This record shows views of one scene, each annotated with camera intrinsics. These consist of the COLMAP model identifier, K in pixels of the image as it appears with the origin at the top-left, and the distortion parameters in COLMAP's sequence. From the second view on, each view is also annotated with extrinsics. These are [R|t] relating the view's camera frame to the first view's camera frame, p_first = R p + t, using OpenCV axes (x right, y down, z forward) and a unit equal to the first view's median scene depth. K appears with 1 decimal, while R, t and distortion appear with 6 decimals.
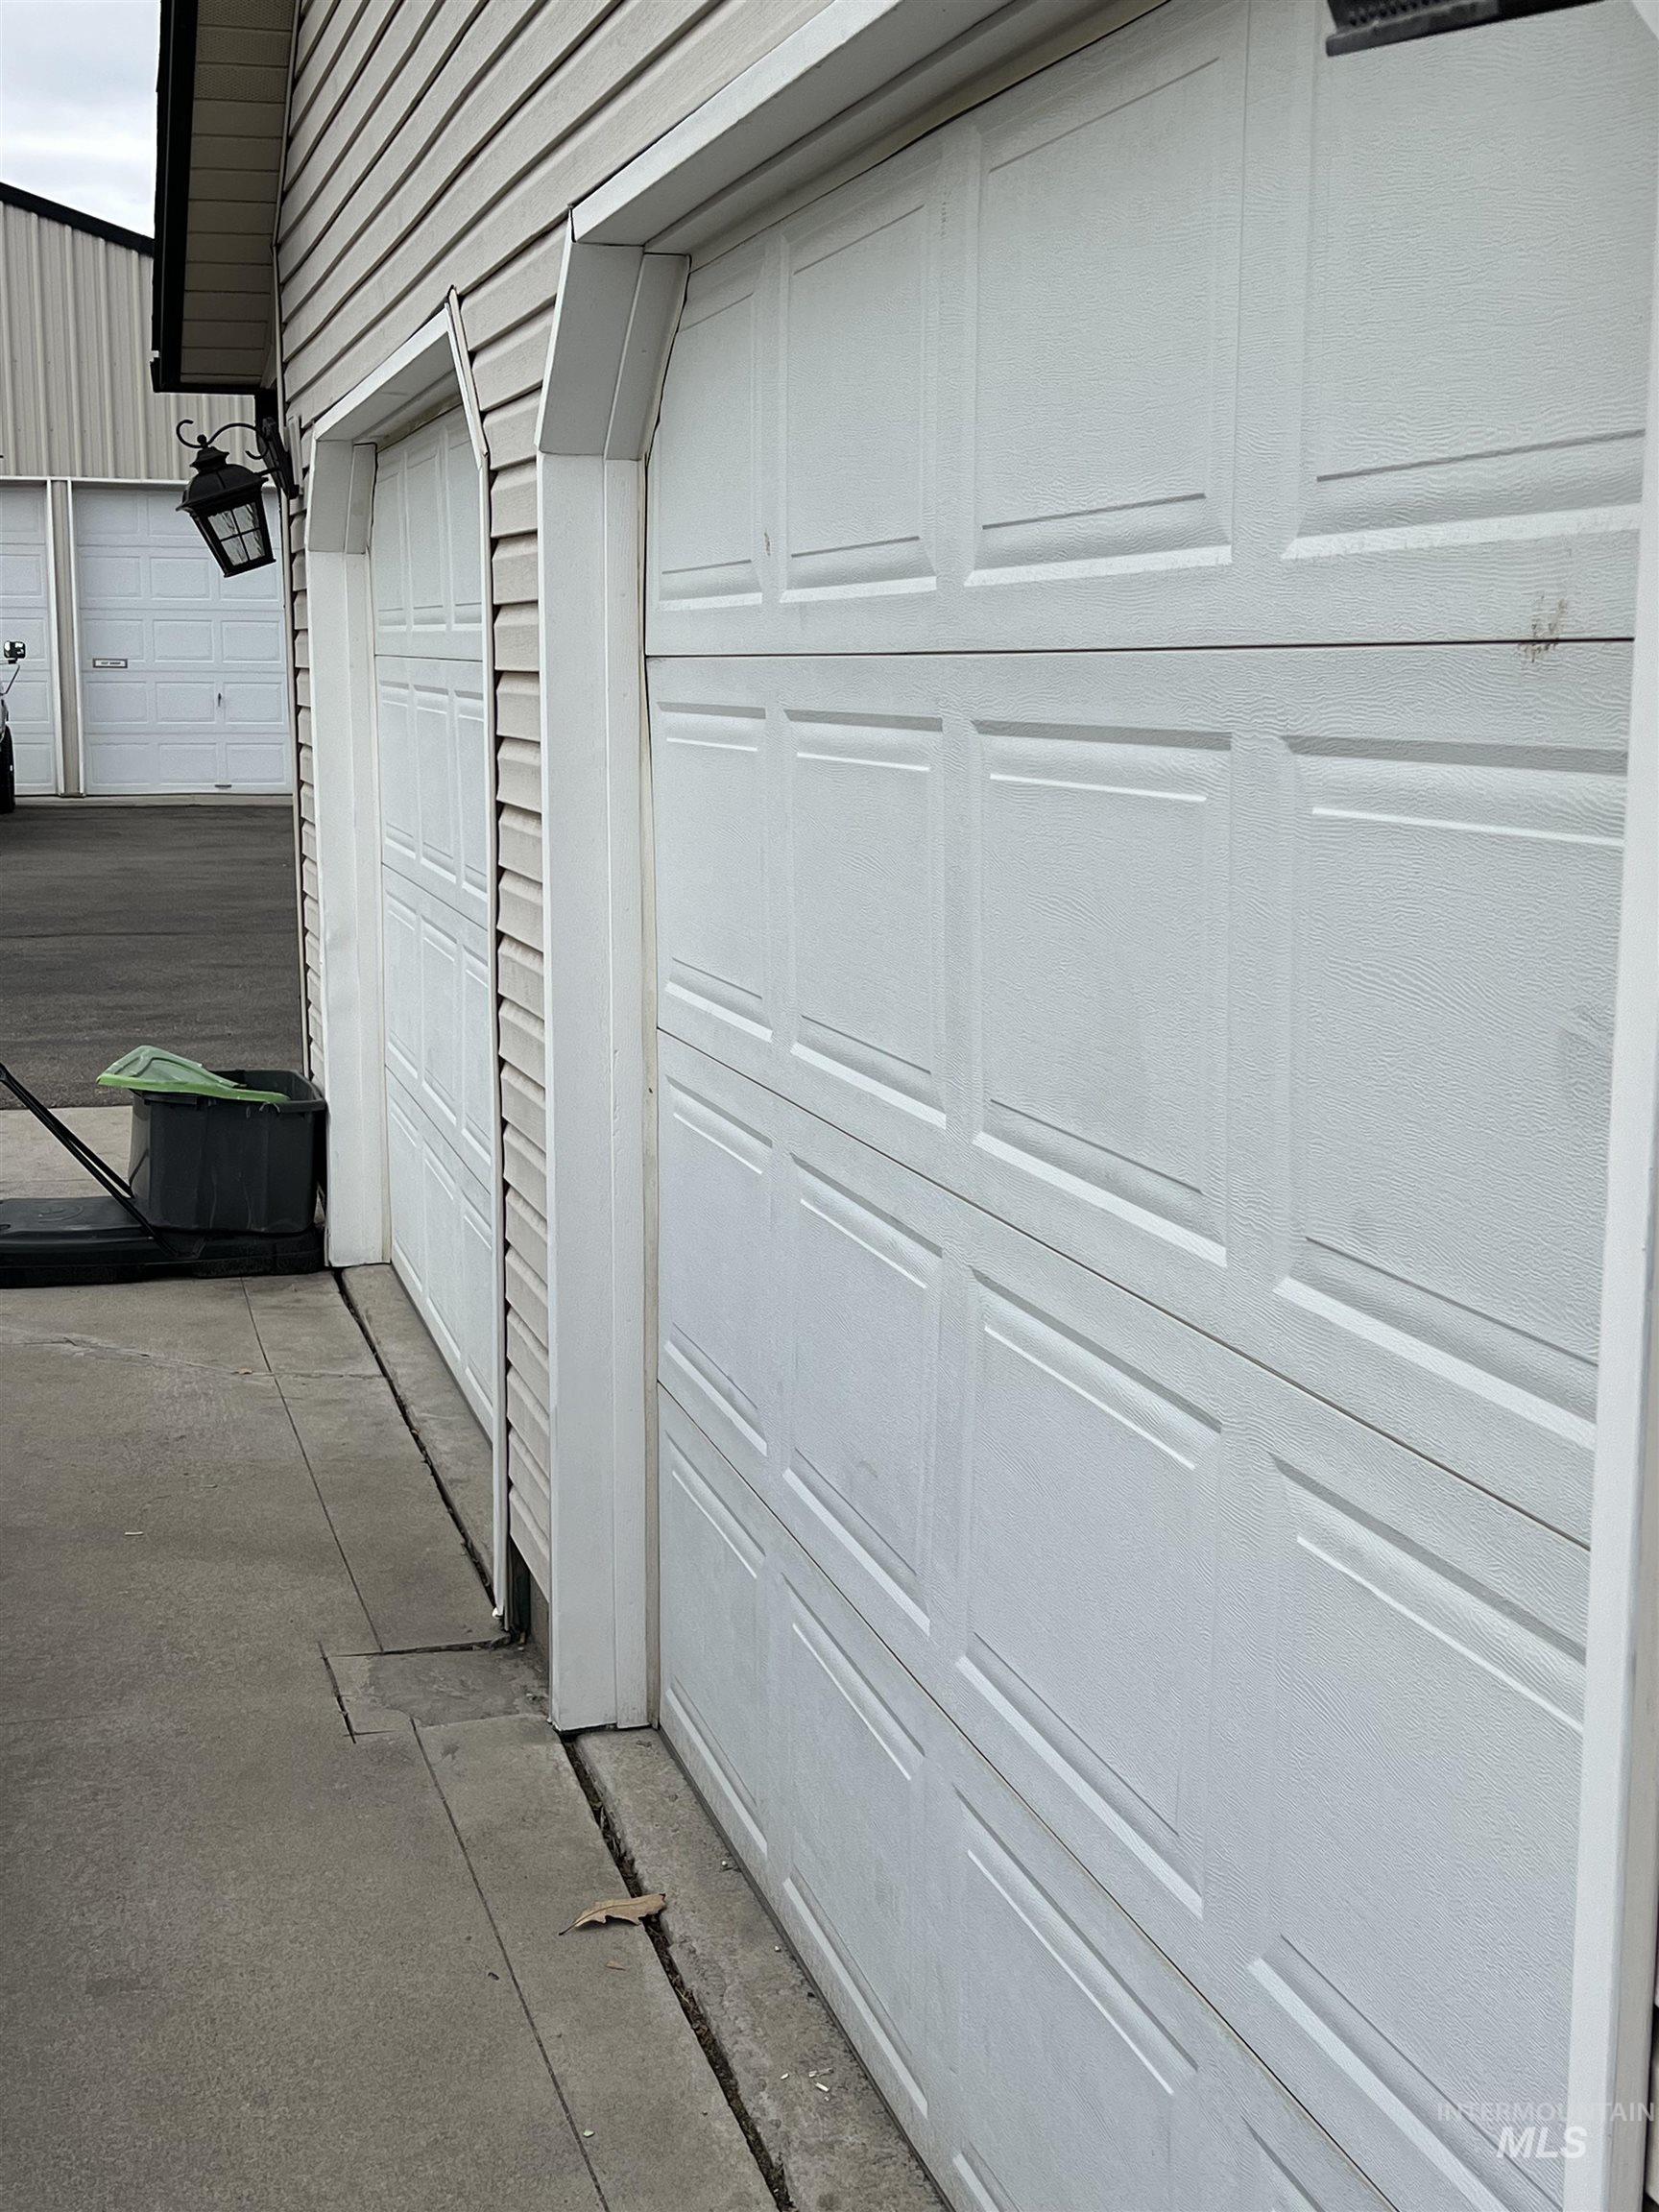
lens RADIAL K [[2716.2, 0, 828.6], [0, 2716.2, 1108.5], [0, 0, 1]] dist [0.014144, 0.000000]
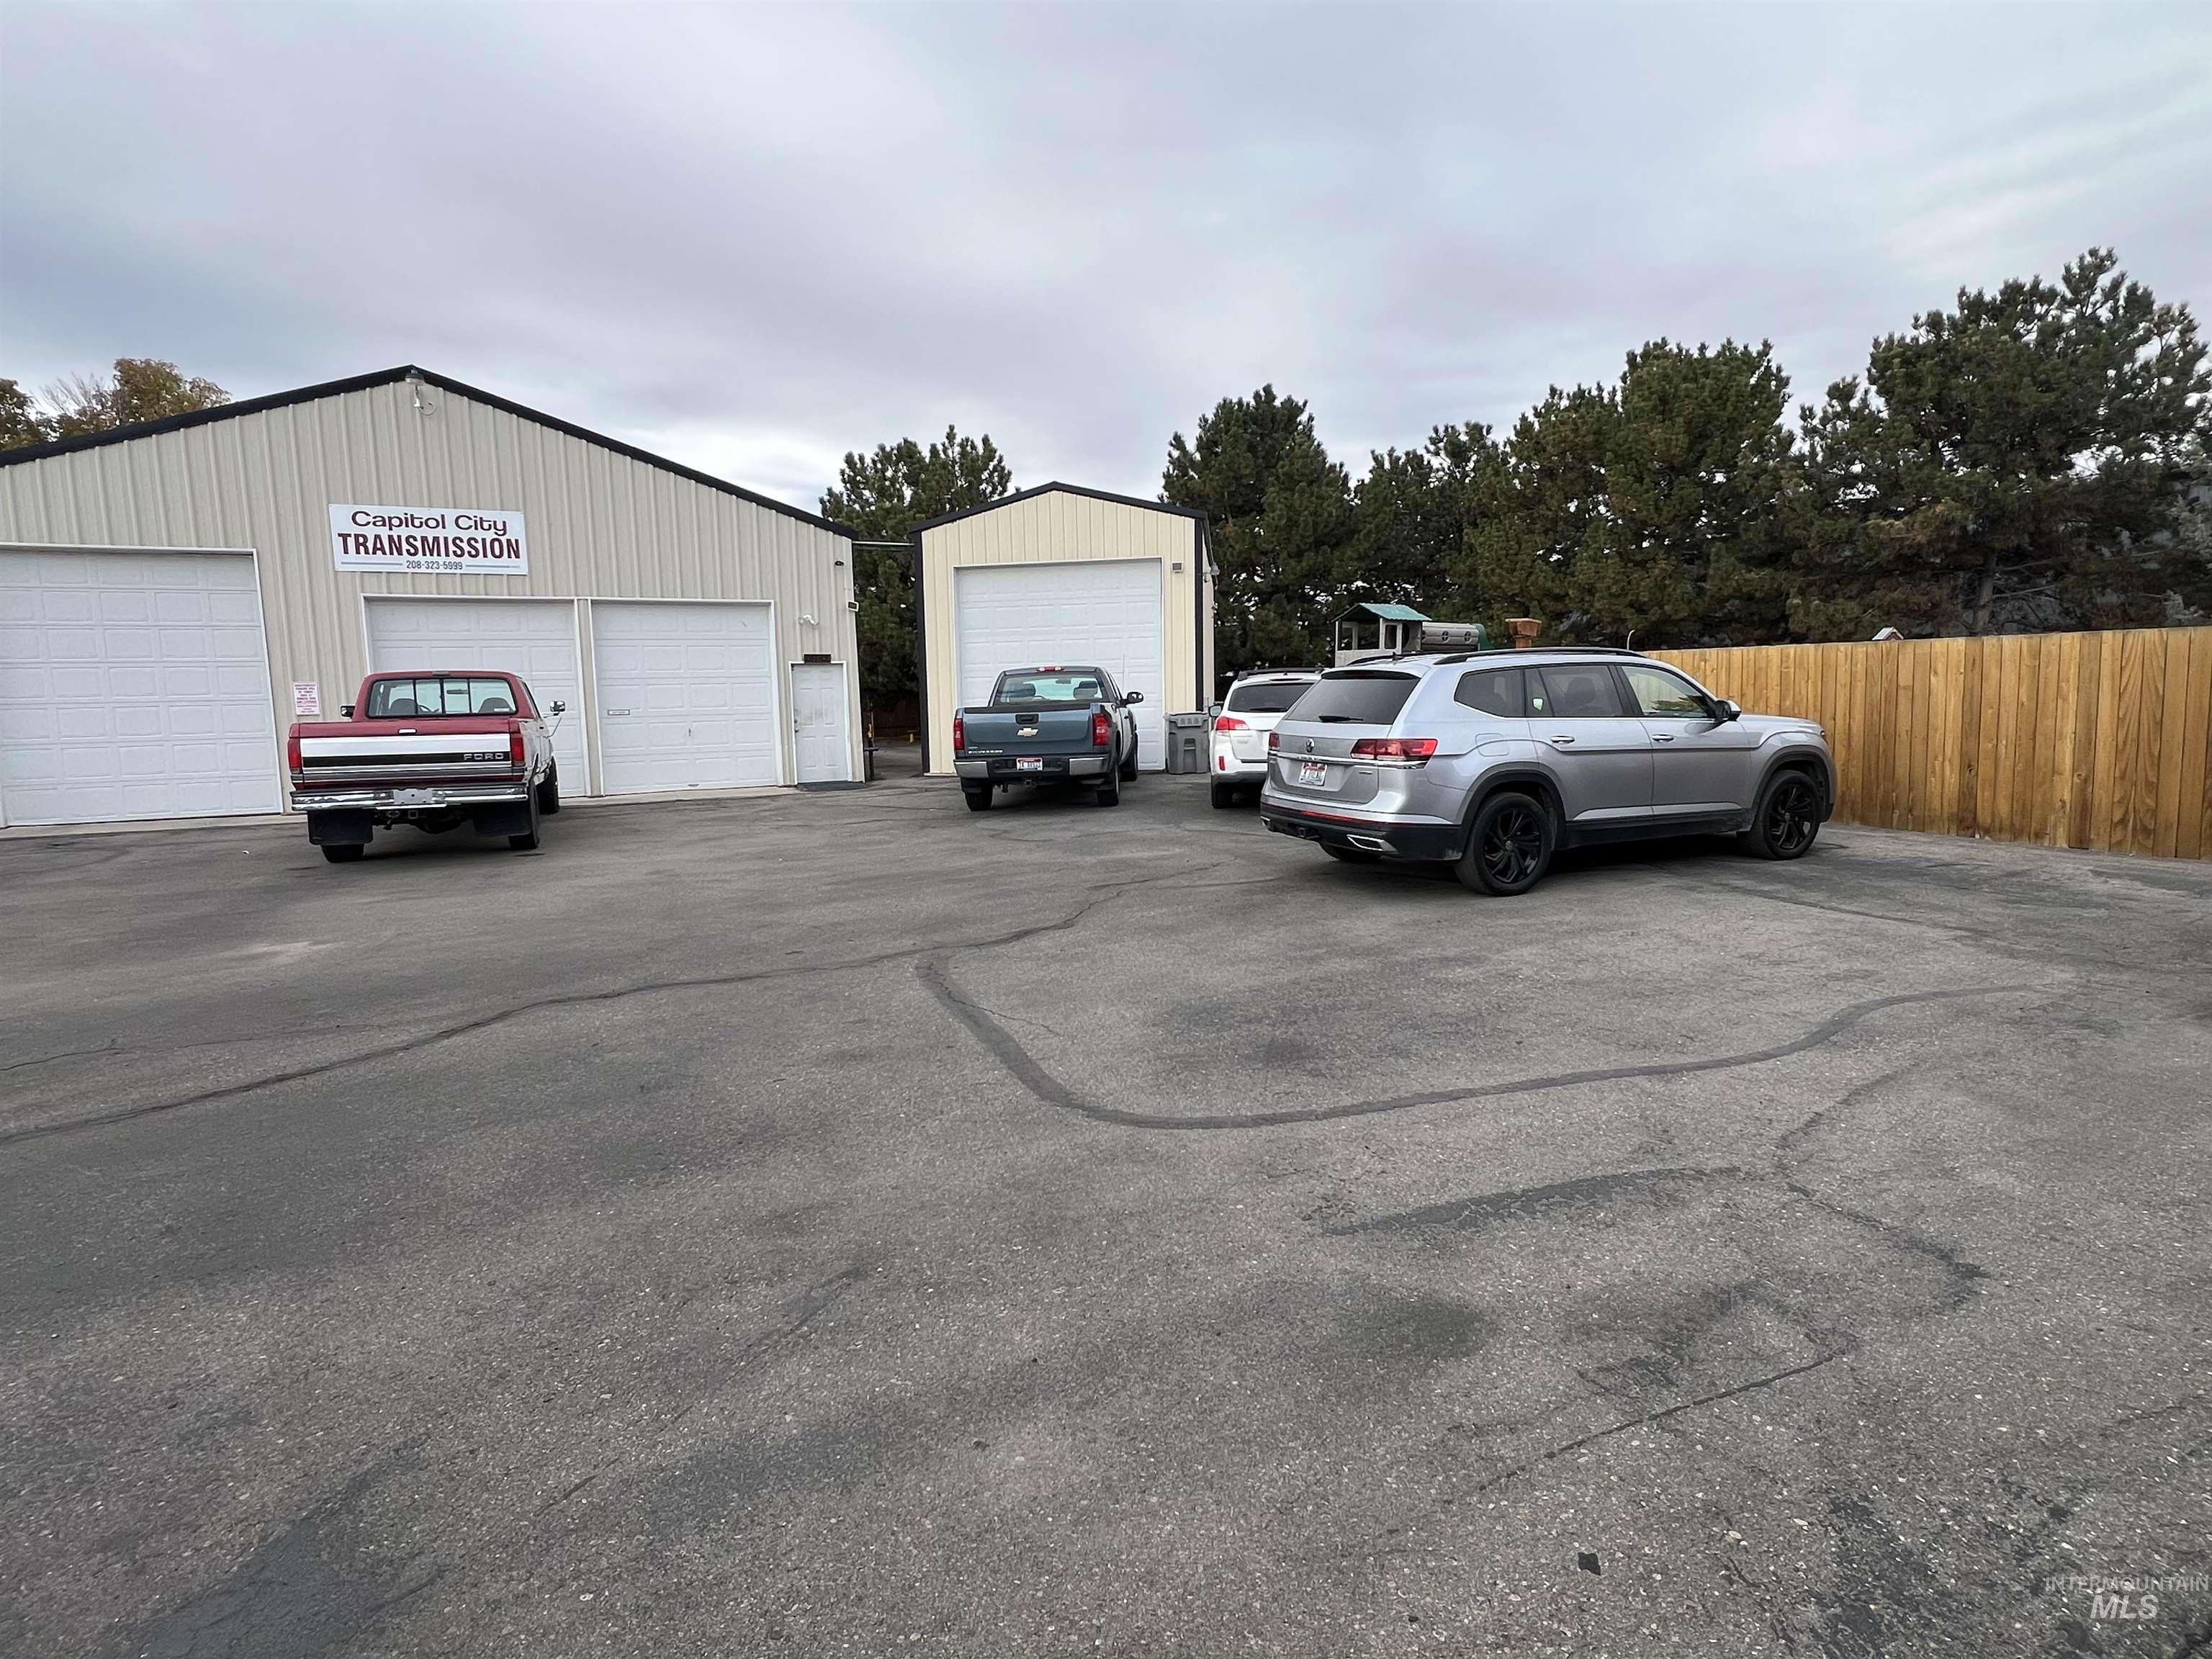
lens RADIAL K [[1117.5, 0, 1095.1], [0, 1117.5, 835.2], [0, 0, 1]] dist [-0.014182, 0.001239]
pose [[0.985348, -0.044535, 0.164641, -0.108240], [0.051390, 0.997970, -0.037608, -0.057648], [-0.162632, 0.045518, 0.985636, 0.340772]]
